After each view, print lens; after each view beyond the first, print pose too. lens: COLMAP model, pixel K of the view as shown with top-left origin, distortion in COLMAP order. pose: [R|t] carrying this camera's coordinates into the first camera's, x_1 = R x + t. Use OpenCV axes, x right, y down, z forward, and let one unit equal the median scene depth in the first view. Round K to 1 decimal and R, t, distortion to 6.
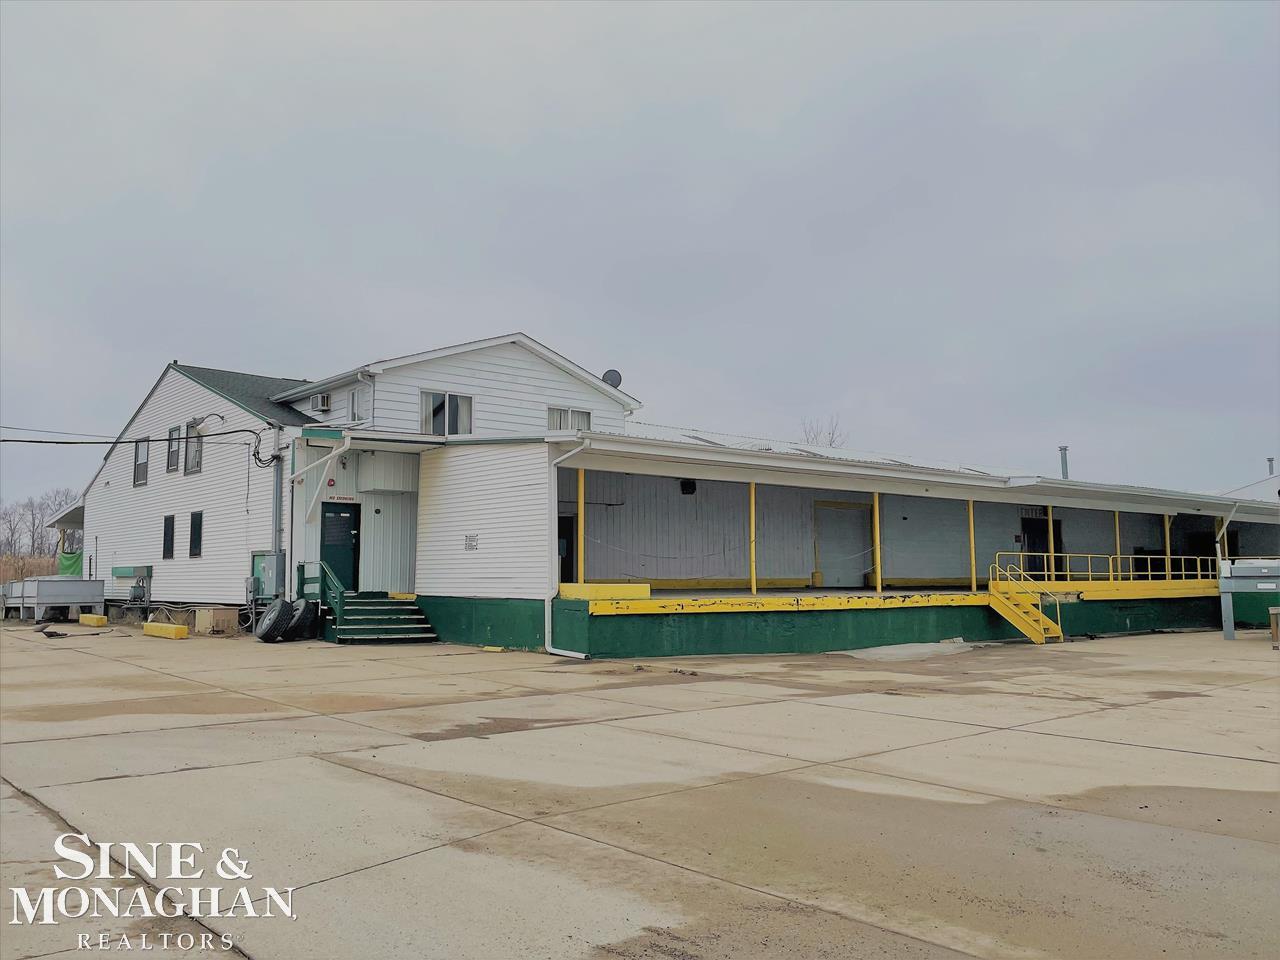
lens RADIAL K [[1054.7, 0, 641.0], [0, 1054.7, 458.3], [0, 0, 1]] dist [-0.005506, -0.005557]
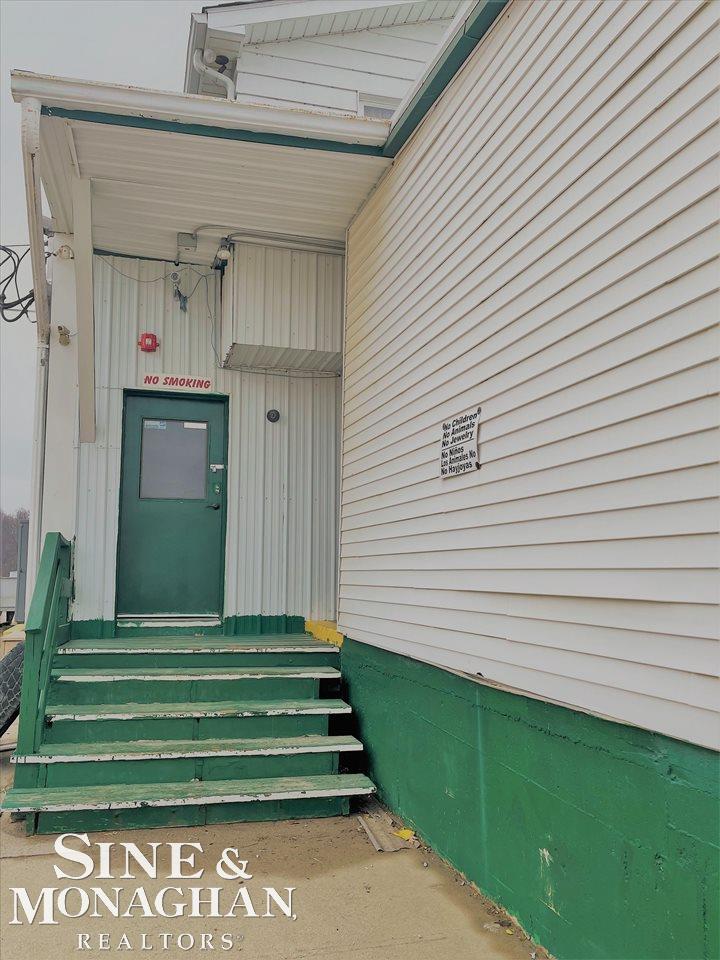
lens RADIAL K [[791.0, 0, 360.0], [0, 791.0, 480.0], [0, 0, 1]] dist [-0.005506, -0.005557]
pose [[0.912463, -0.037941, -0.407397, -0.098947], [0.037229, 0.999260, -0.009677, 0.079906], [0.407463, -0.006337, 0.913200, 0.747110]]
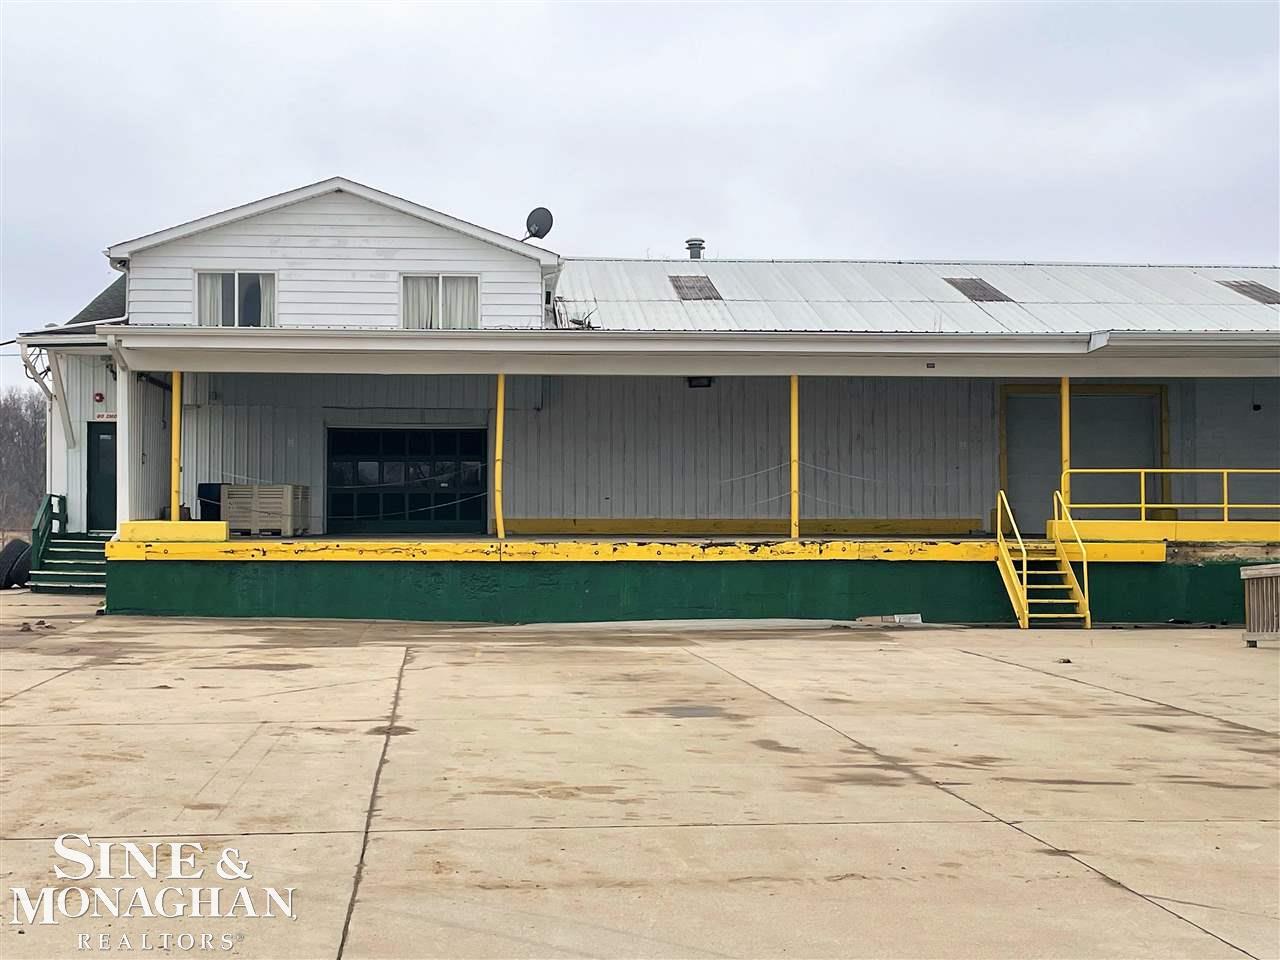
lens RADIAL K [[1767.8, 0, 640.0], [0, 1767.8, 480.0], [0, 0, 1]] dist [0.008142, -0.006693]
pose [[0.827539, -0.011129, -0.561299, 0.799716], [0.062282, 0.995452, 0.072087, 0.014029], [0.557943, -0.094614, 0.824468, 0.104729]]
